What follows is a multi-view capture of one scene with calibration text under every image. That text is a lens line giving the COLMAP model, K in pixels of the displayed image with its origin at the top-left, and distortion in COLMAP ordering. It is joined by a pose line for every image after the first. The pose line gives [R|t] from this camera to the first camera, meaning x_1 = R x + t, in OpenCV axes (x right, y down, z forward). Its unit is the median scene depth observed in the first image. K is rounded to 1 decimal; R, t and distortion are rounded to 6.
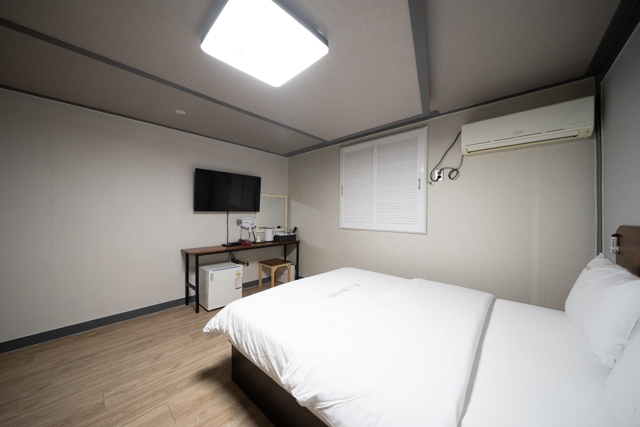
lens RADIAL K [[219.6, 0, 320.8], [0, 219.6, 213.9], [0, 0, 1]] dist [-0.000691, -0.000392]
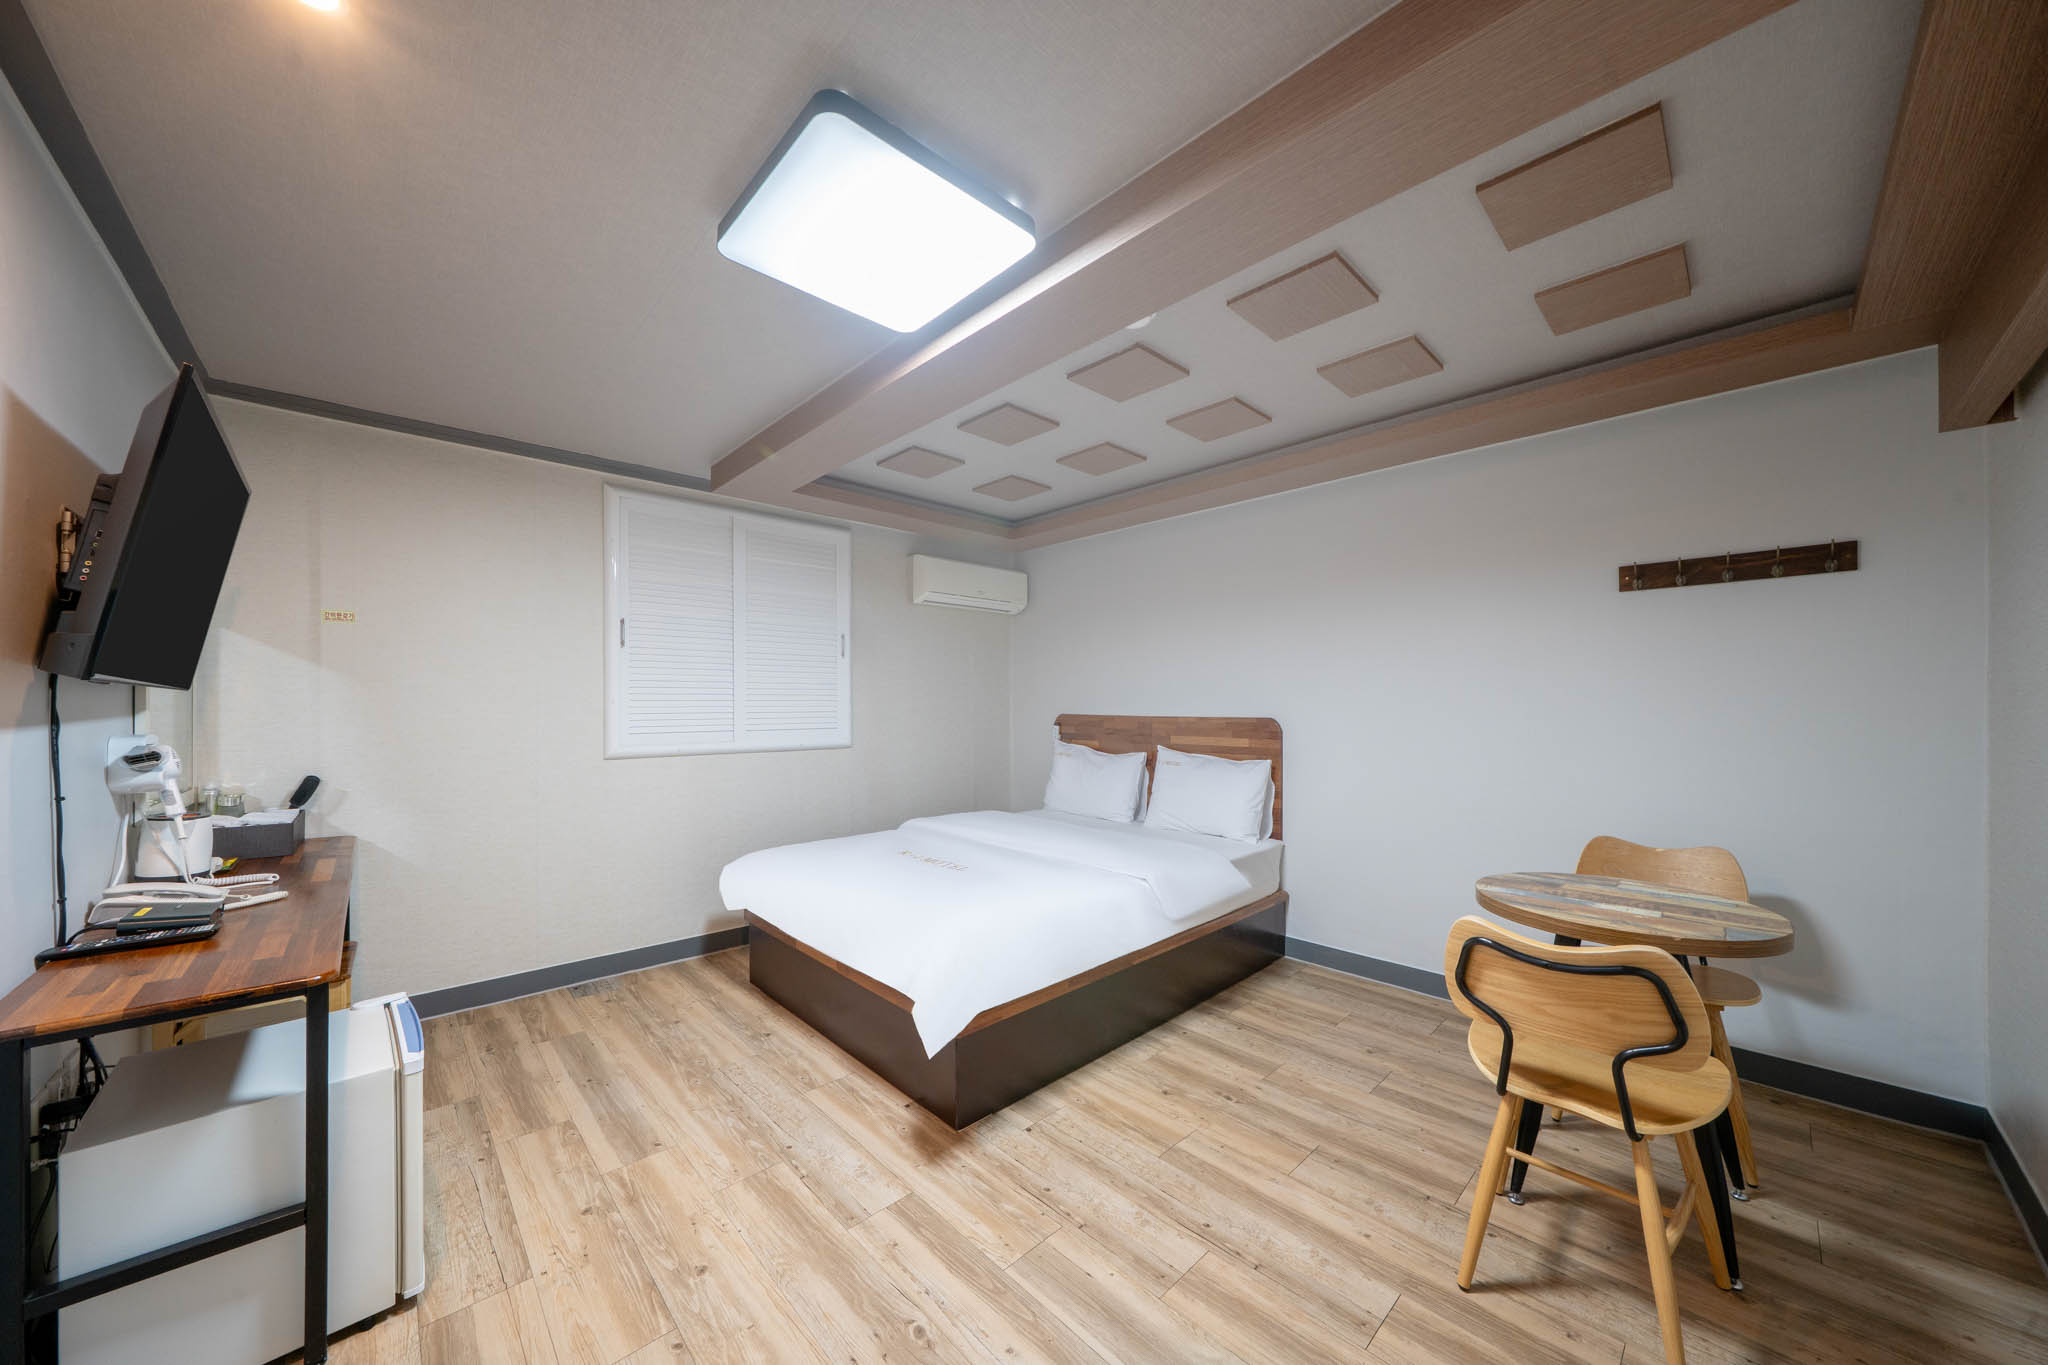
lens RADIAL K [[702.7, 0, 1019.5], [0, 702.7, 692.8], [0, 0, 1]] dist [-0.000691, -0.000392]
pose [[0.053927, 0.015816, 0.998420, -1.039459], [0.005999, 0.999851, -0.016162, -0.001139], [-0.998527, 0.006861, 0.053824, 0.525001]]
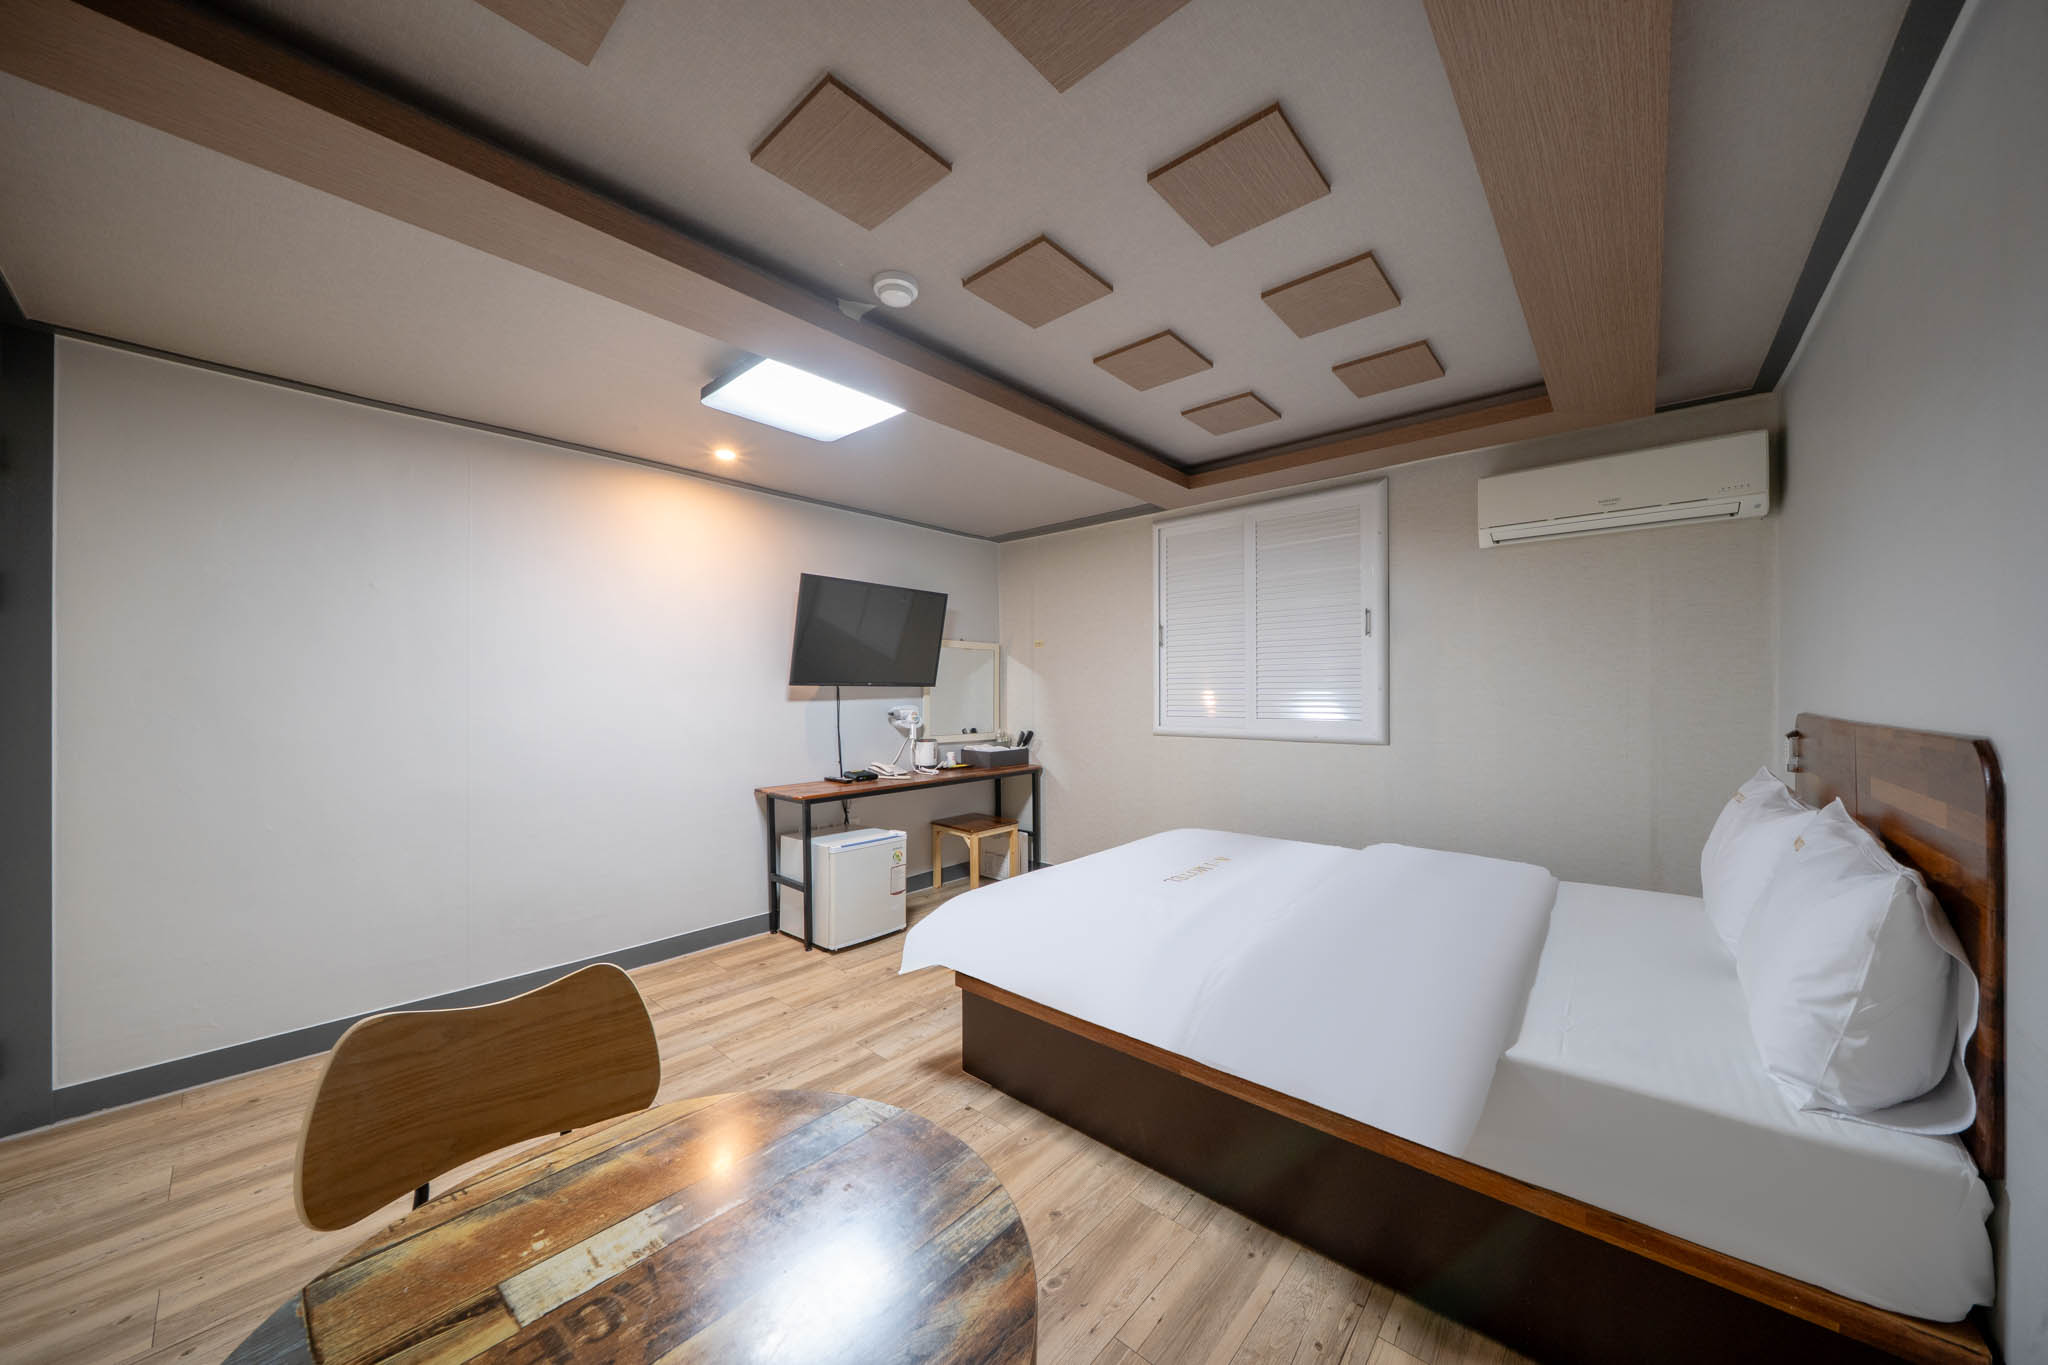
lens RADIAL K [[702.7, 0, 1008.8], [0, 702.7, 683.5], [0, 0, 1]] dist [-0.000691, -0.000392]
pose [[0.999404, 0.000380, 0.034518, -0.235132], [0.000244, 0.999837, -0.018052, 0.002726], [-0.034519, 0.018050, 0.999241, -0.248127]]
